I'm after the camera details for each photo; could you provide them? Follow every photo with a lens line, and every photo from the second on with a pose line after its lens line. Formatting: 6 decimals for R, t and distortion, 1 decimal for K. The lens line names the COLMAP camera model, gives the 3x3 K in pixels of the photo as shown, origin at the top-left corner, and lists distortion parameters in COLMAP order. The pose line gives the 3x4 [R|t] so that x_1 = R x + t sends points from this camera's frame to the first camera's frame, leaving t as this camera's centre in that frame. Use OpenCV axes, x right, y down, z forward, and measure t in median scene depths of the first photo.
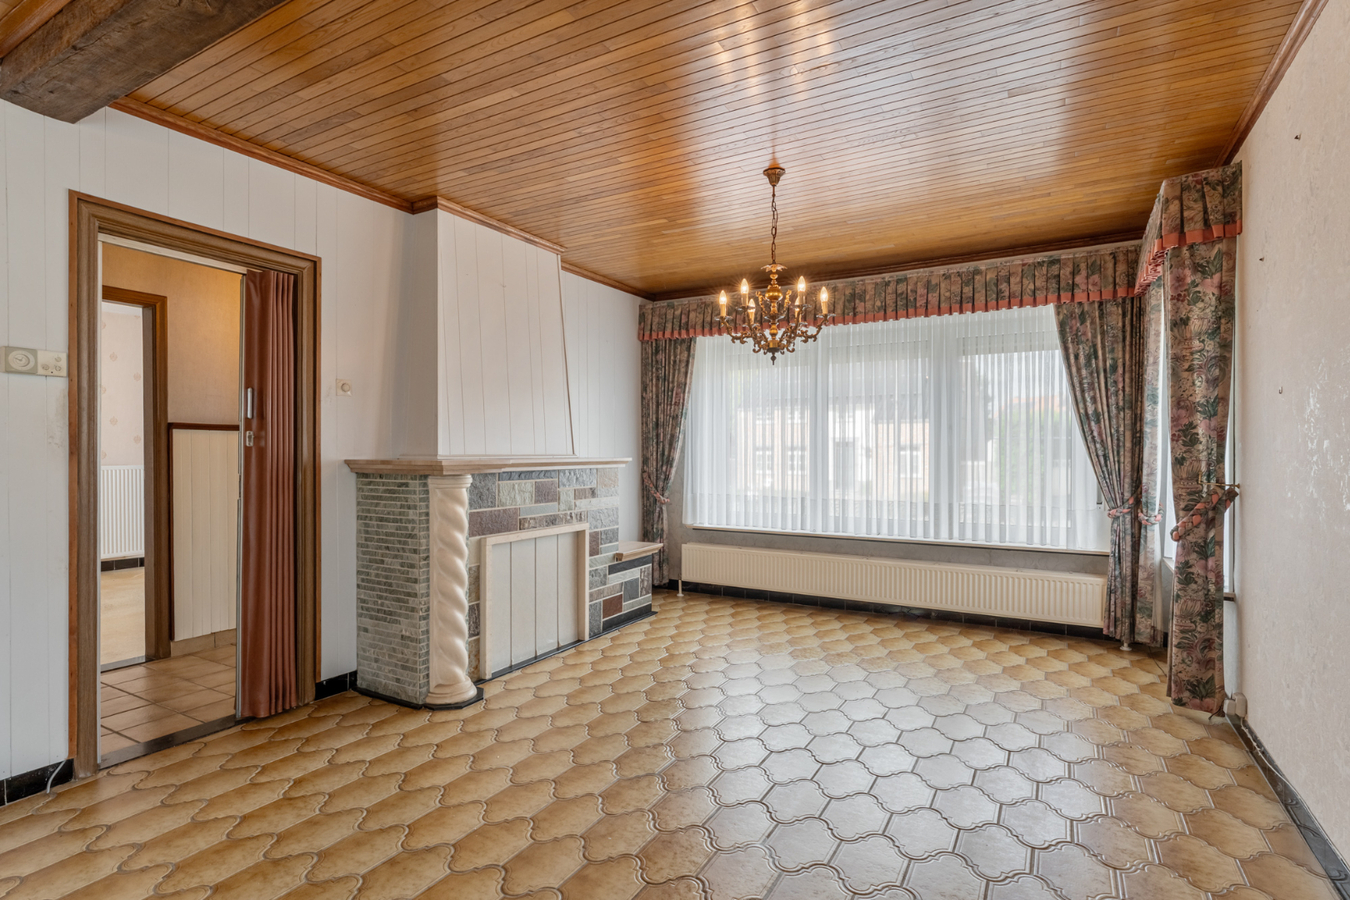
lens RADIAL K [[674.3, 0, 671.6], [0, 674.3, 453.8], [0, 0, 1]] dist [0.000889, -0.000565]
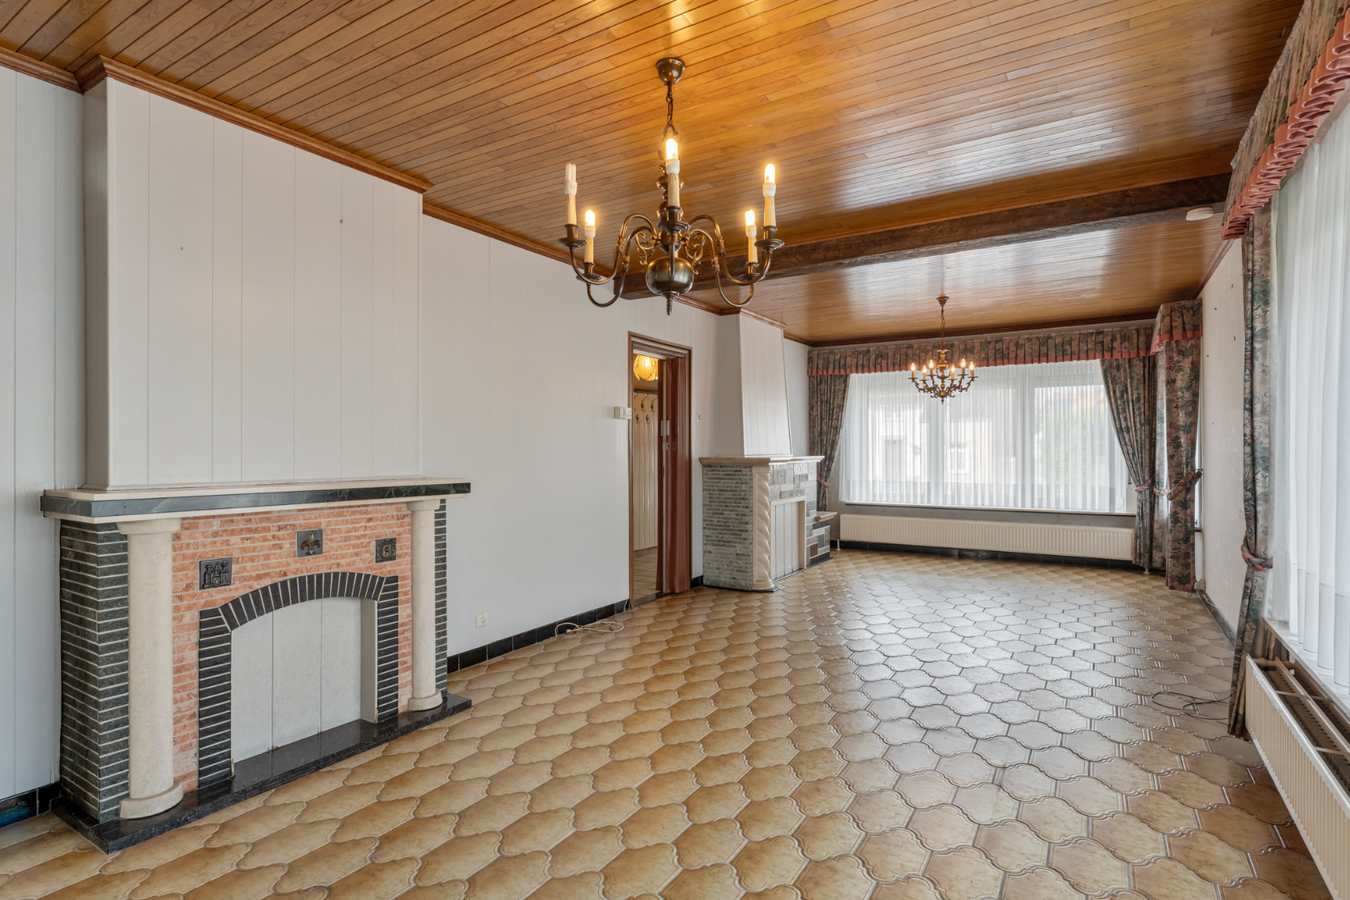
lens RADIAL K [[672.7, 0, 683.0], [0, 672.7, 448.2], [0, 0, 1]] dist [0.006908, -0.001104]
pose [[0.999440, -0.003871, -0.033229, -0.387649], [0.003704, 0.999980, -0.005092, -0.005792], [0.033248, 0.004966, 0.999435, -0.662999]]
